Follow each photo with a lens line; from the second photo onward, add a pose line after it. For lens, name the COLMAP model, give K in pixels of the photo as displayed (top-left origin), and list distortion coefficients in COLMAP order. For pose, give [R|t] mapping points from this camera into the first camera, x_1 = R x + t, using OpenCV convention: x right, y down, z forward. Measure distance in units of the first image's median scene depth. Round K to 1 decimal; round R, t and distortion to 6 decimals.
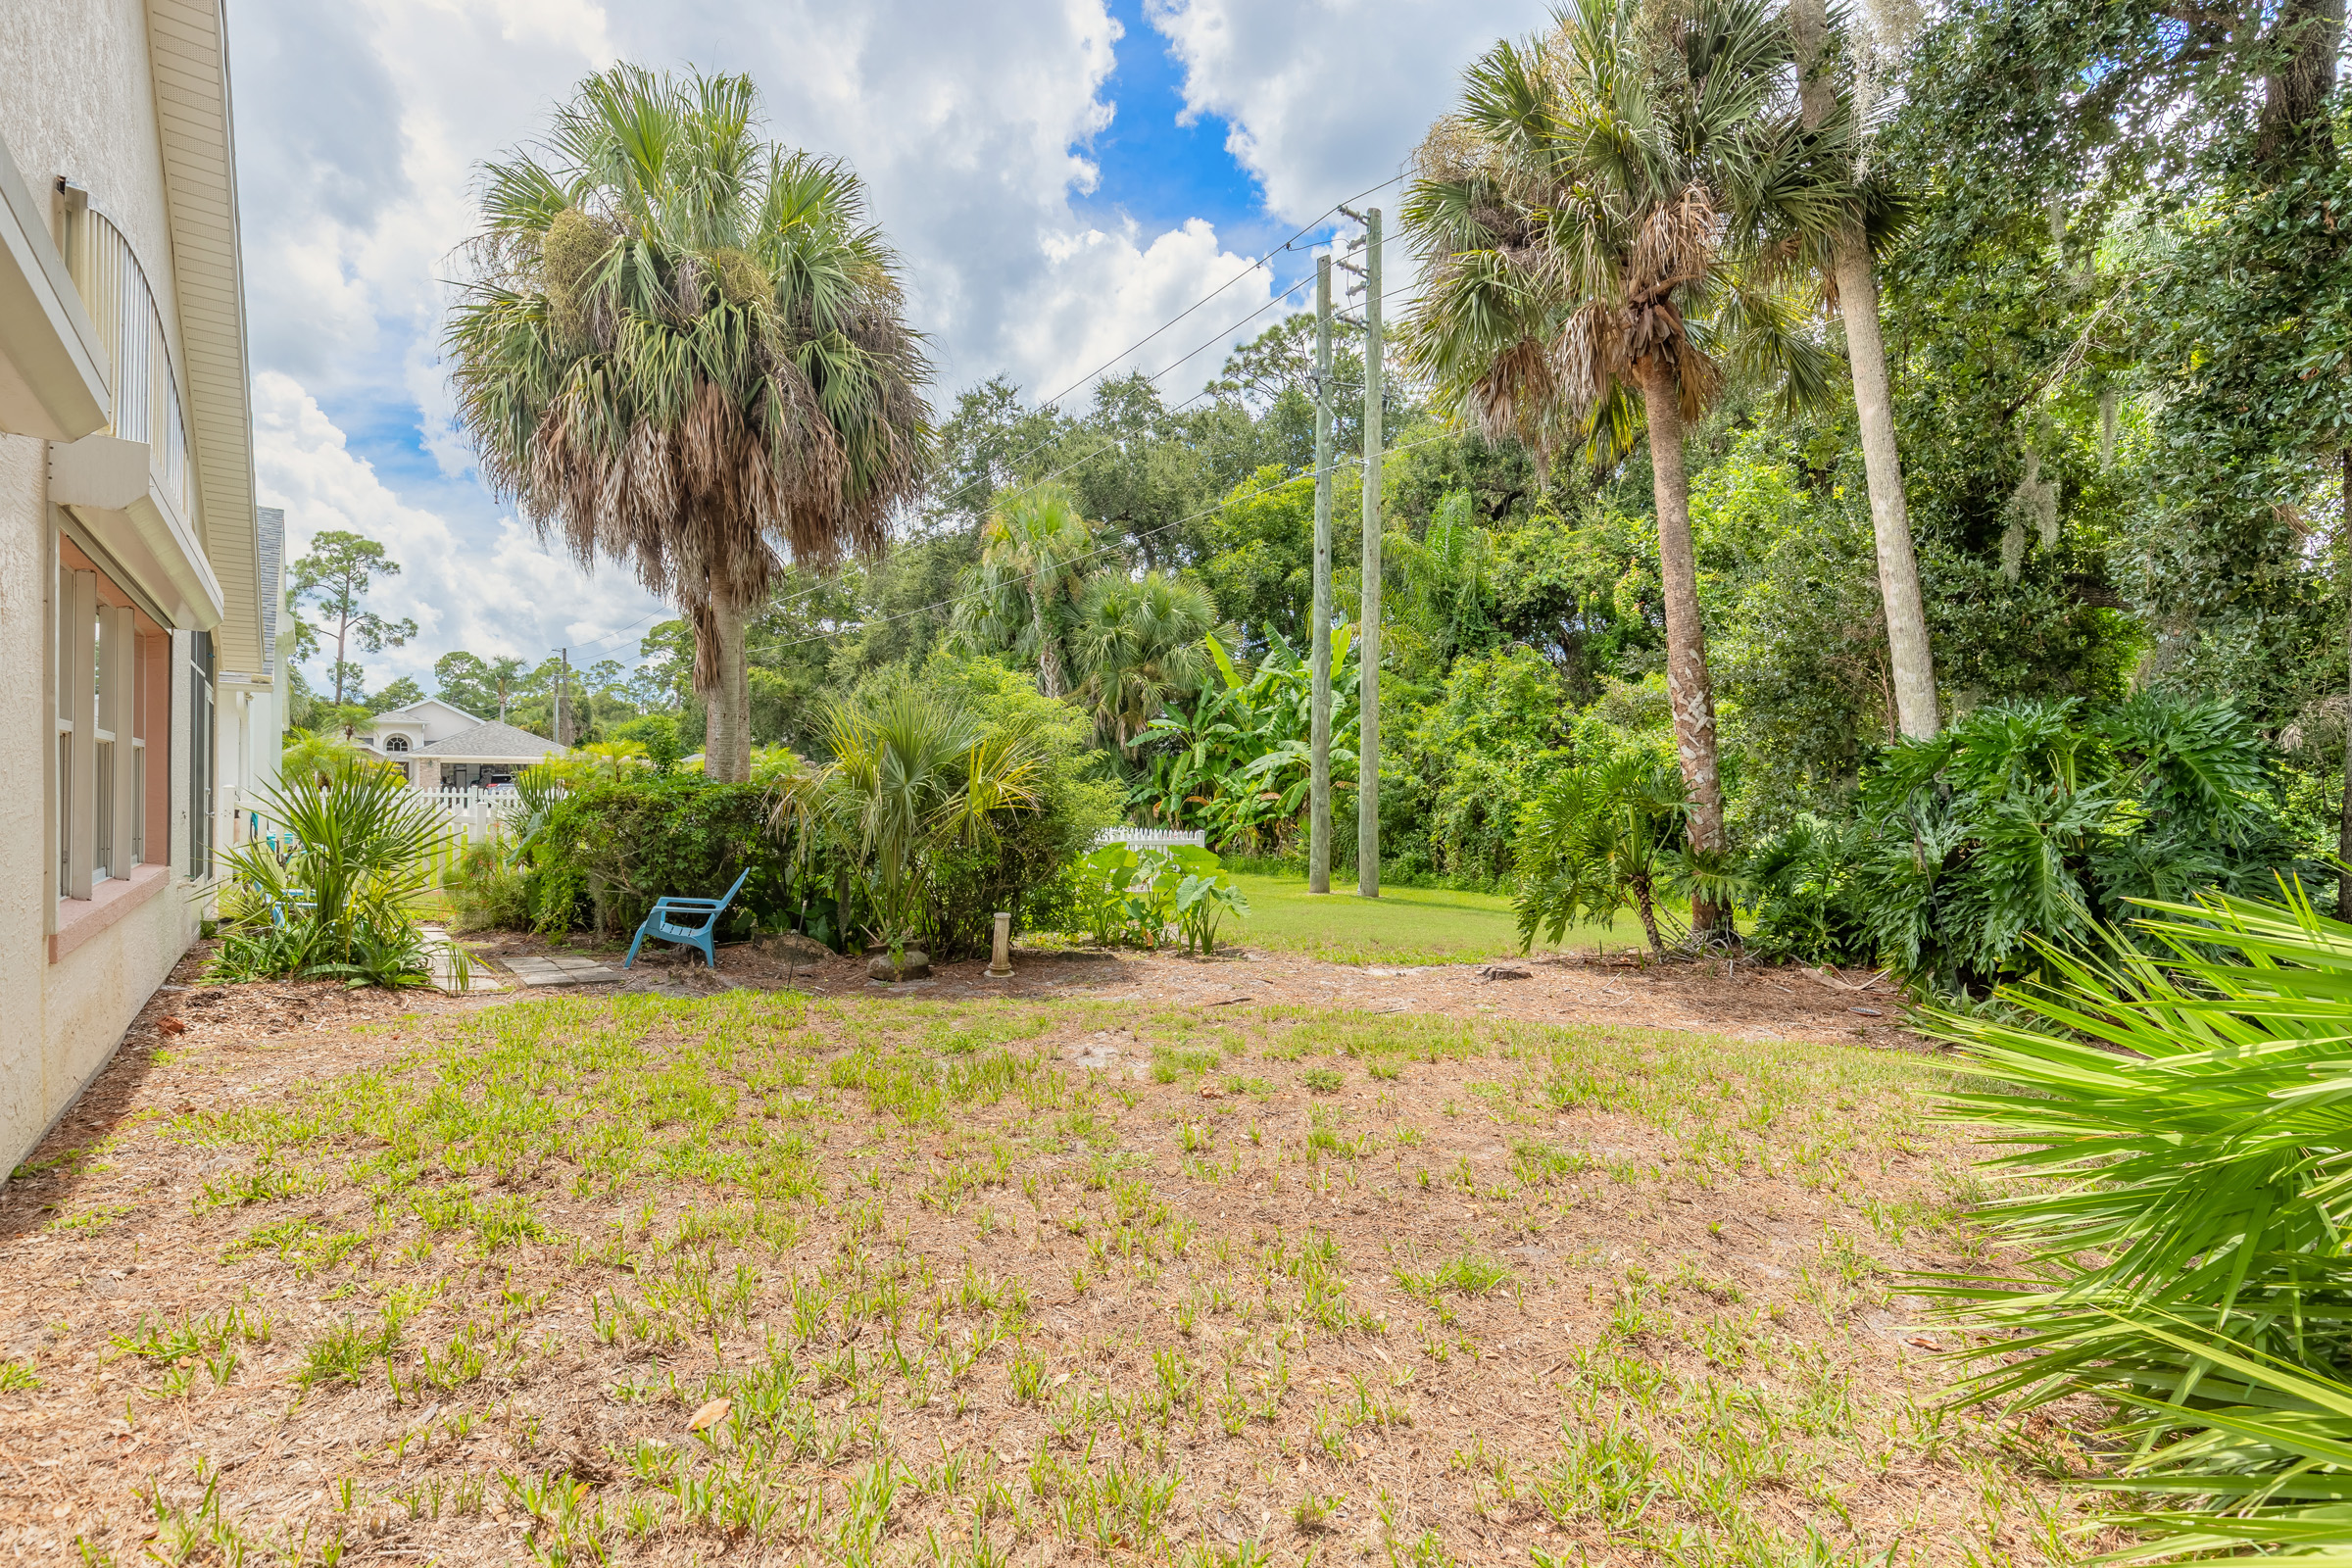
lens RADIAL K [[1056.7, 0, 1168.8], [0, 1056.7, 791.0], [0, 0, 1]] dist [0.007121, -0.001011]
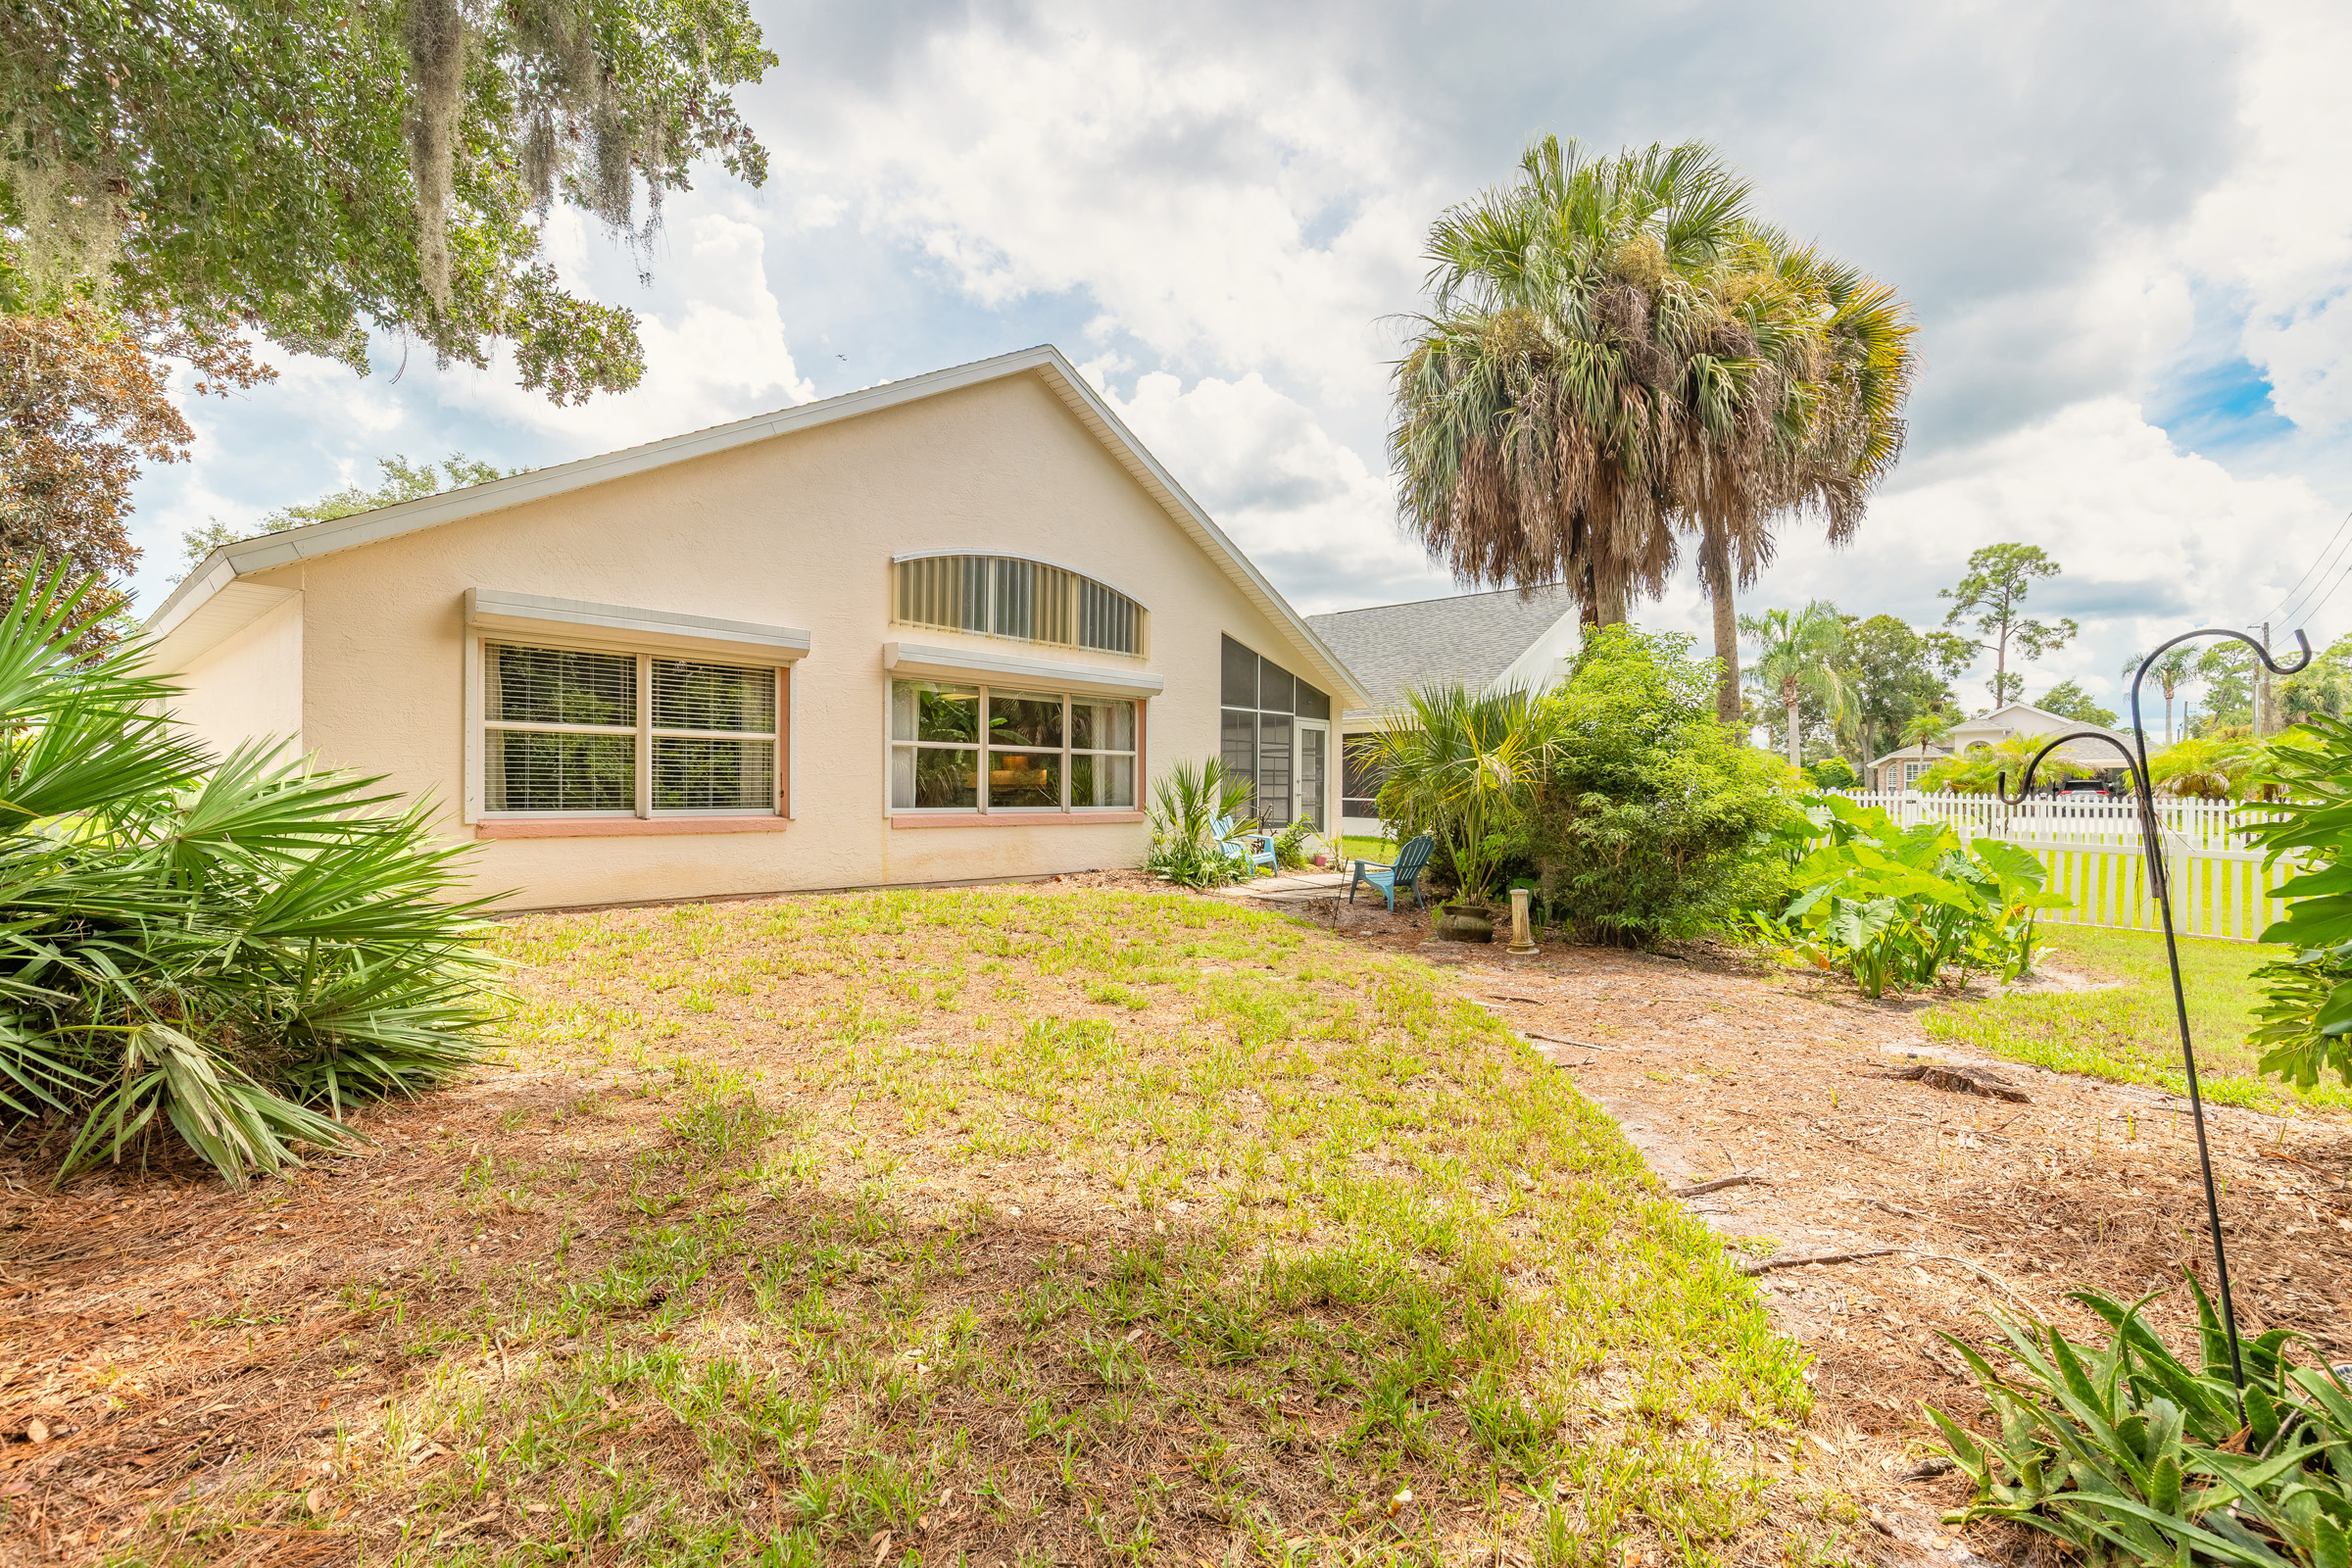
lens RADIAL K [[1056.7, 0, 1168.8], [0, 1056.7, 791.0], [0, 0, 1]] dist [0.007121, -0.001011]
pose [[0.154505, -0.014014, -0.987893, 0.092048], [-0.000177, 0.999899, -0.014212, 0.004438], [0.987992, 0.002371, 0.154487, 0.063102]]
